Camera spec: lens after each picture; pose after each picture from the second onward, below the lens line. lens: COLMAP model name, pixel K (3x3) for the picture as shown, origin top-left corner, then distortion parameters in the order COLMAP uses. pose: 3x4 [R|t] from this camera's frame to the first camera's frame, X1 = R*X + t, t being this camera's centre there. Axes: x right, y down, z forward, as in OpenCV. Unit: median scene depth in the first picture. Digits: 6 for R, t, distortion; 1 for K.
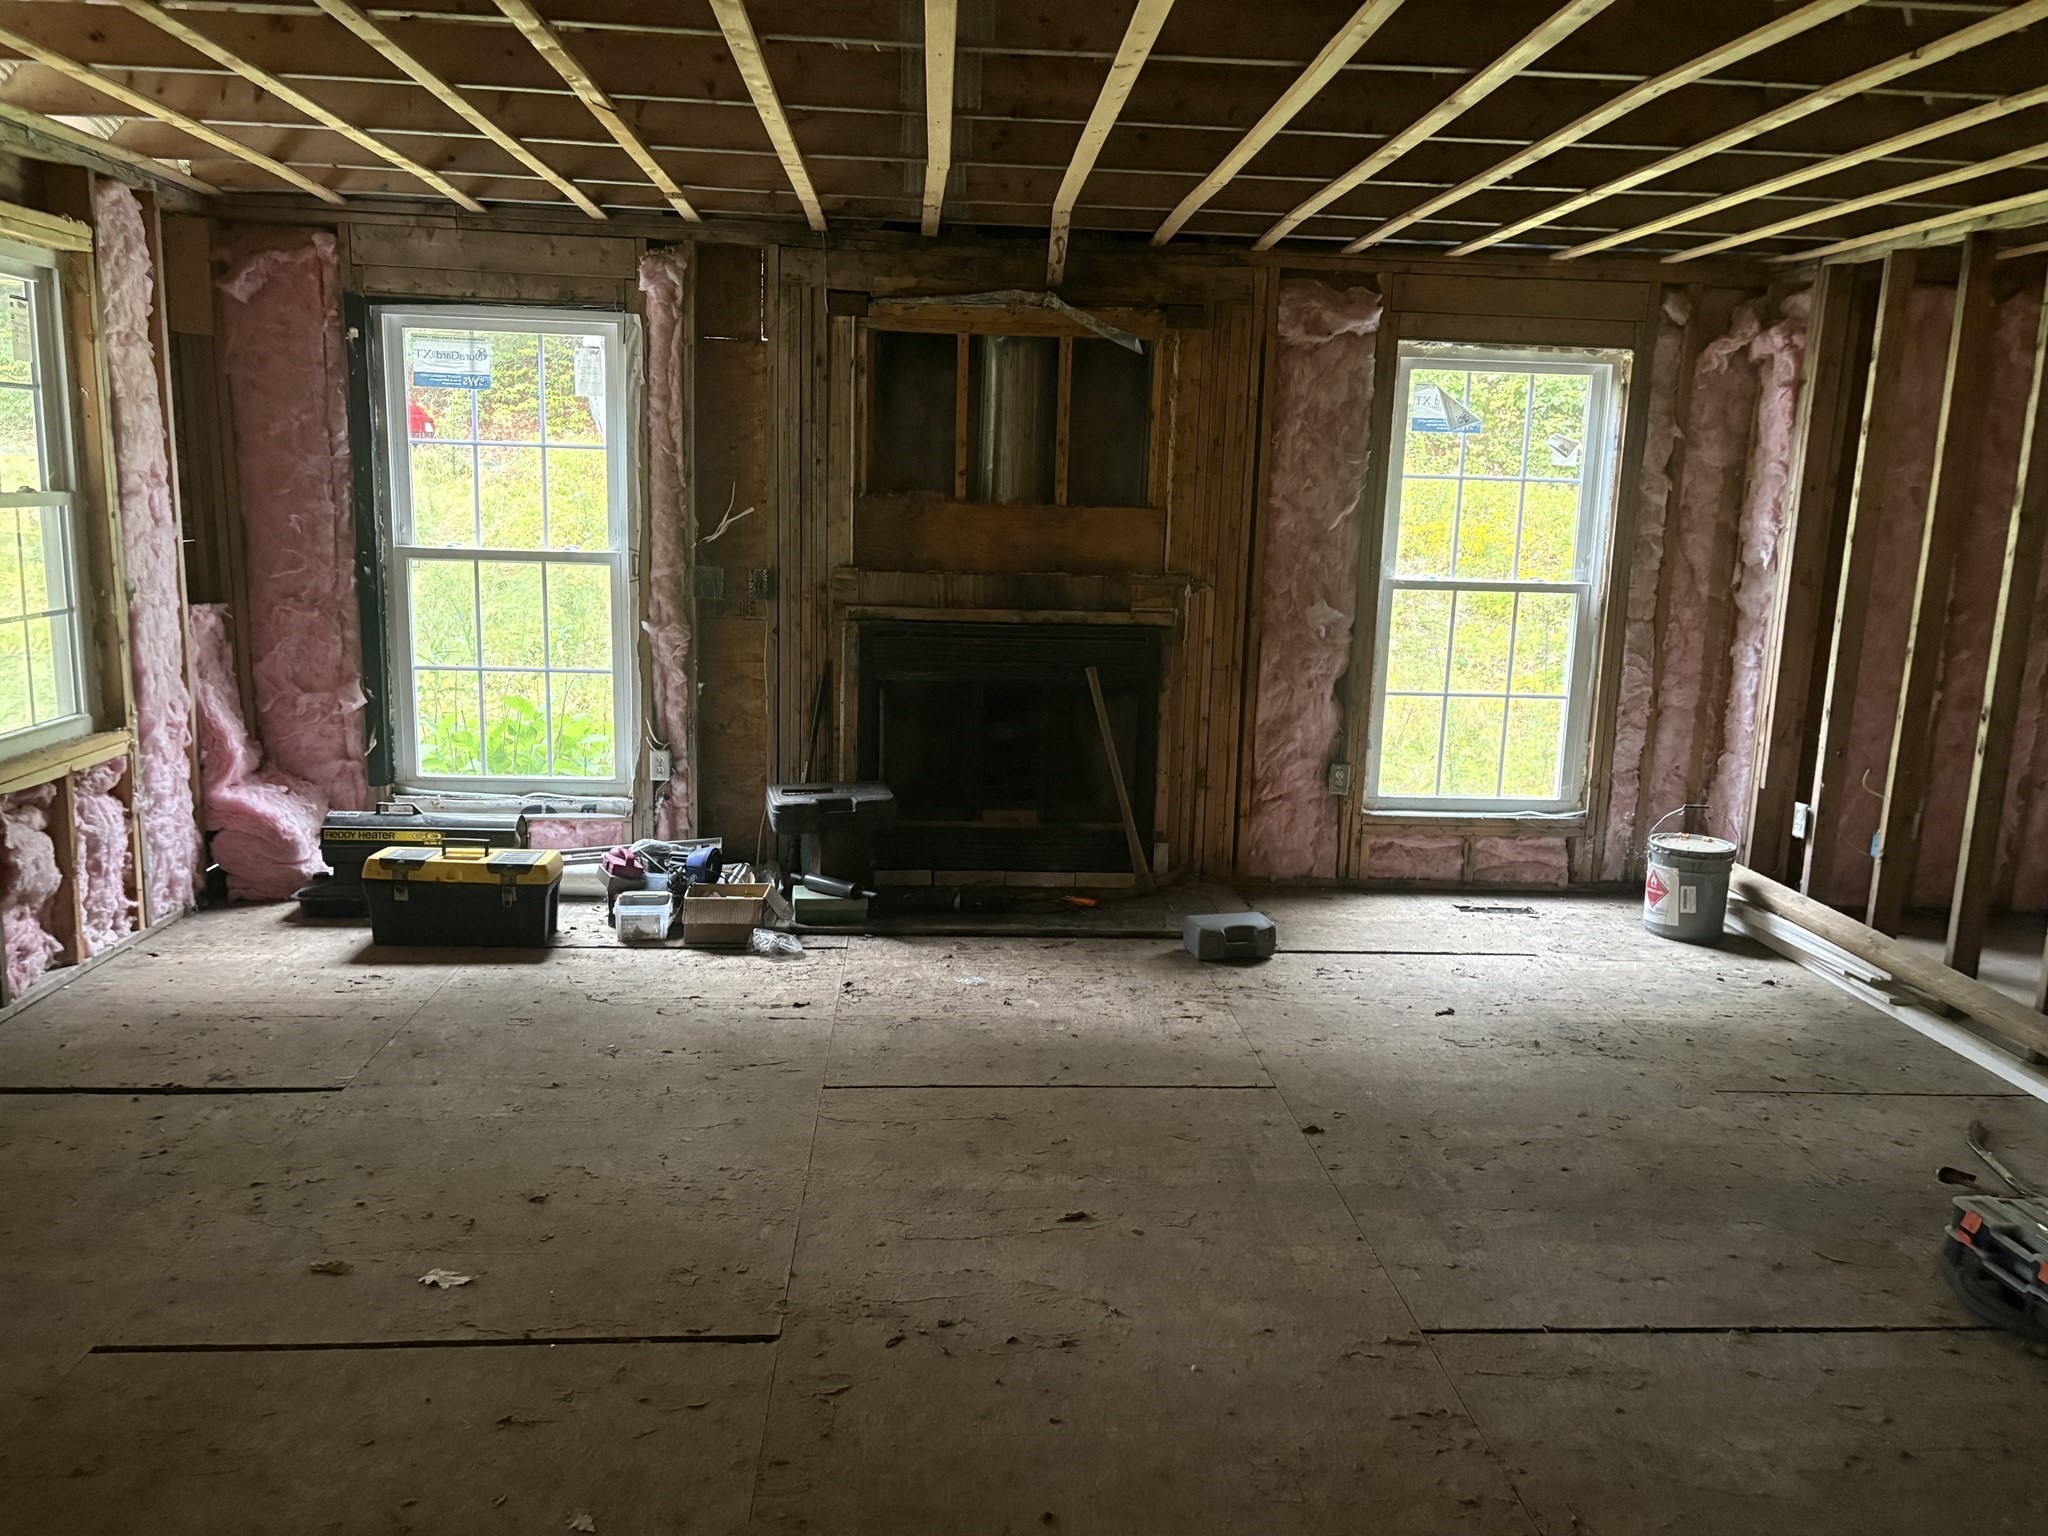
lens RADIAL K [[1571.9, 0, 1024.0], [0, 1571.9, 768.0], [0, 0, 1]] dist [0.006954, 0.000555]
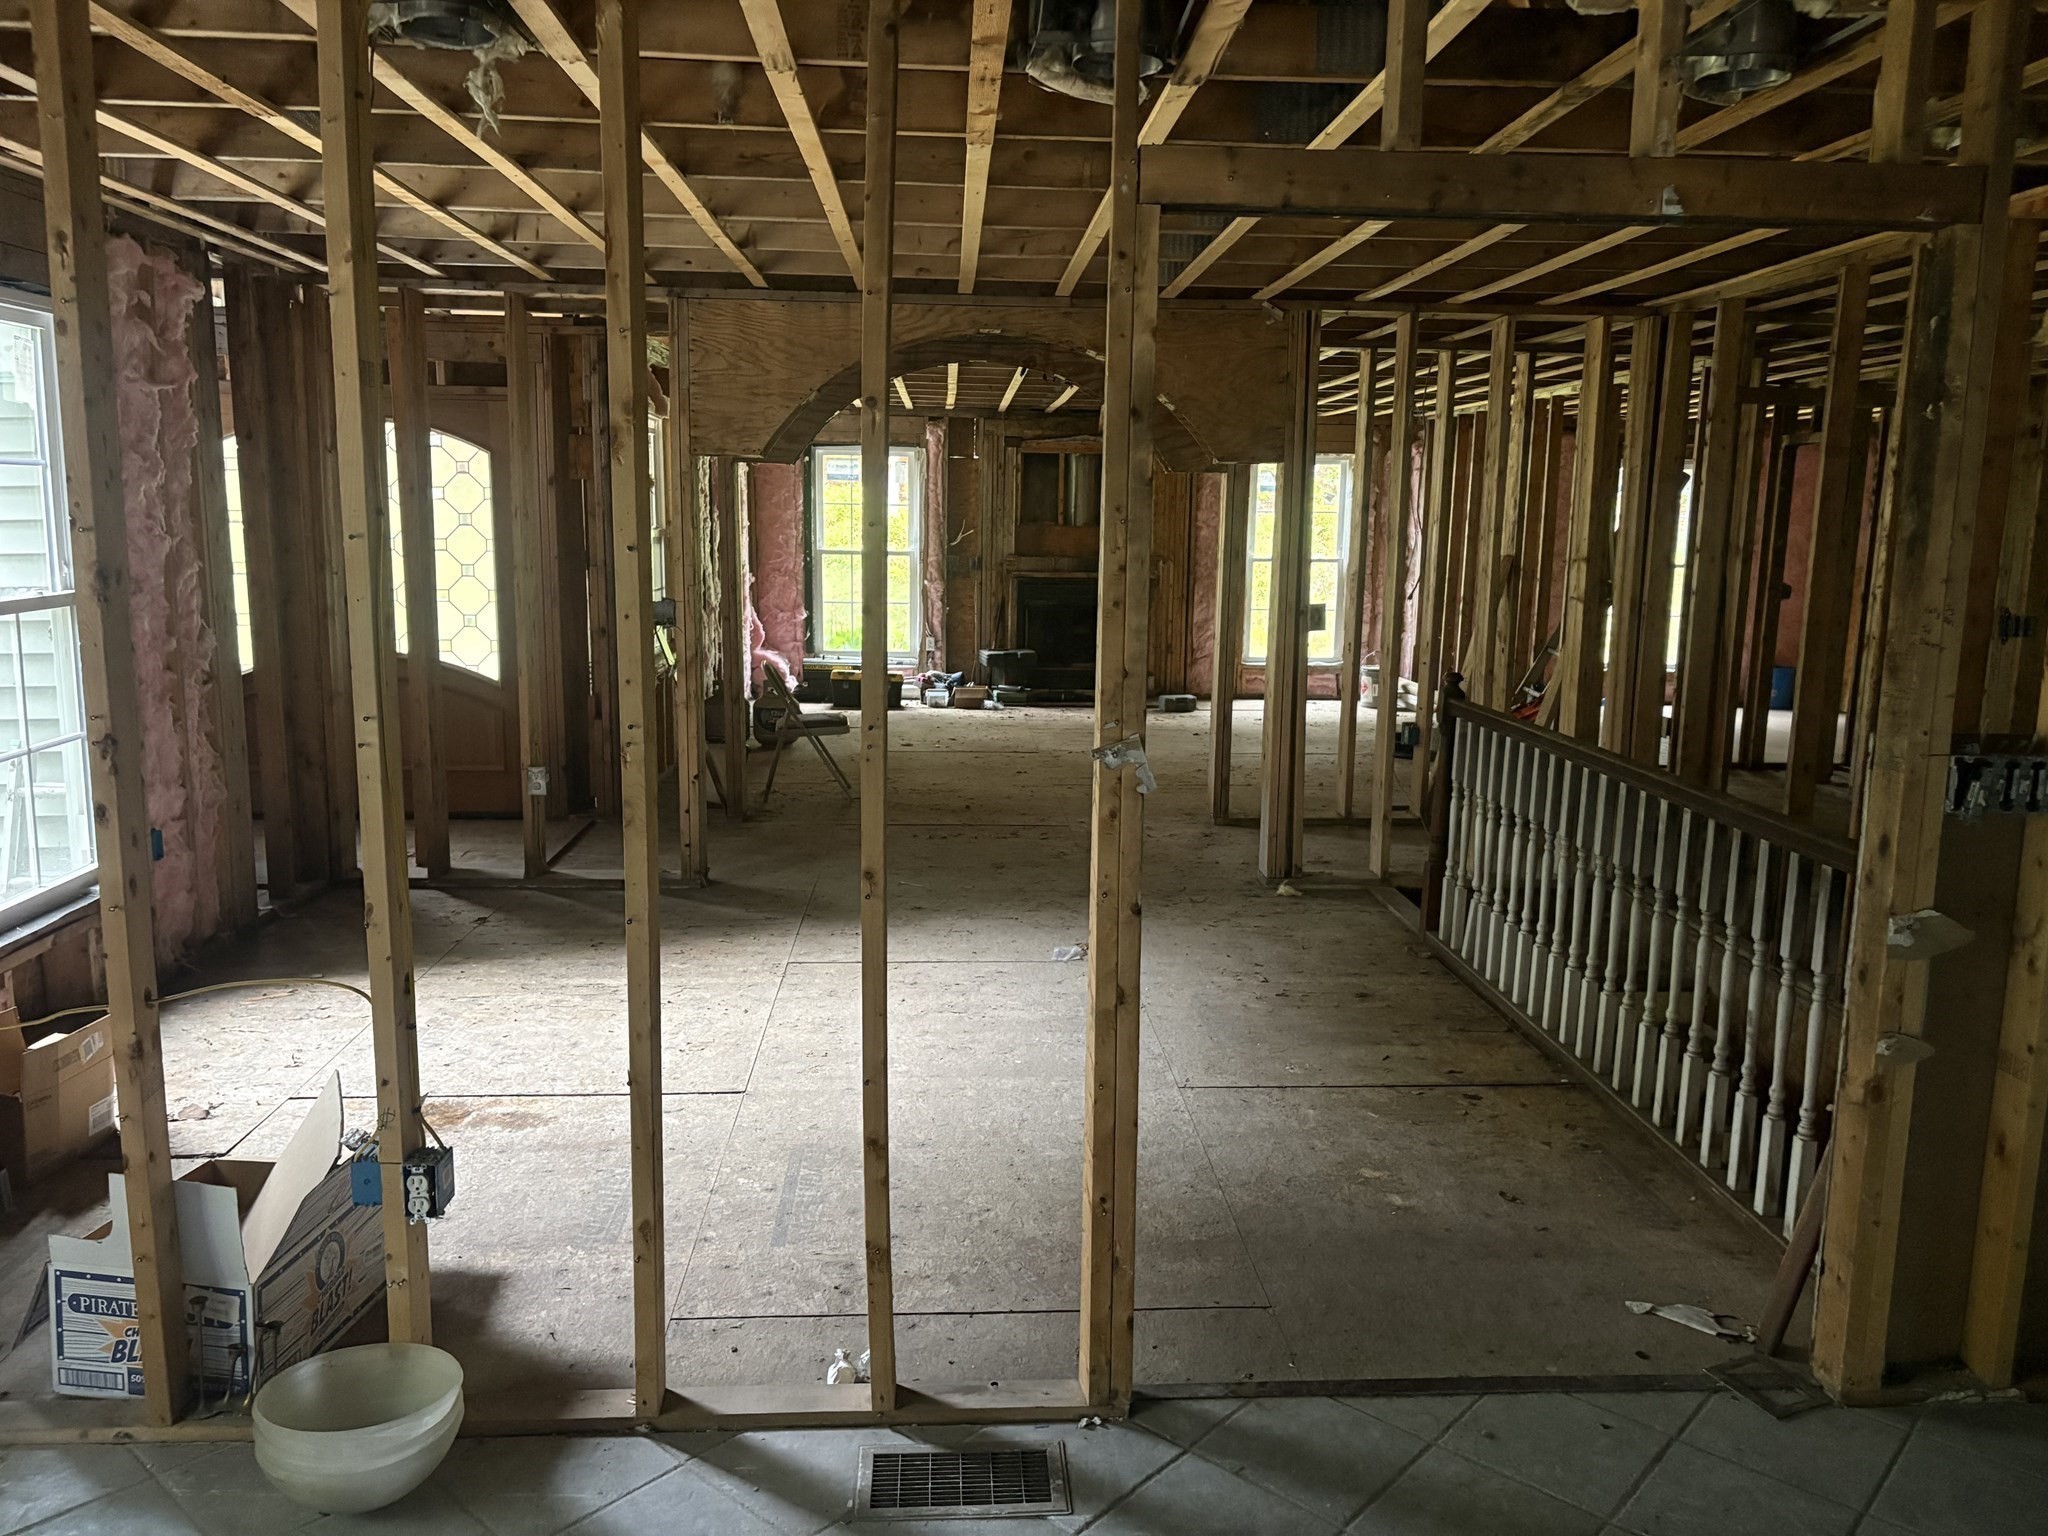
lens RADIAL K [[1528.9, 0, 1024.0], [0, 1528.9, 768.0], [0, 0, 1]] dist [0.068078, -0.001346]
pose [[0.999789, -0.013392, -0.015575, -0.064817], [0.013145, 0.999788, -0.015877, 0.220241], [0.015784, 0.015669, 0.999753, -1.240246]]
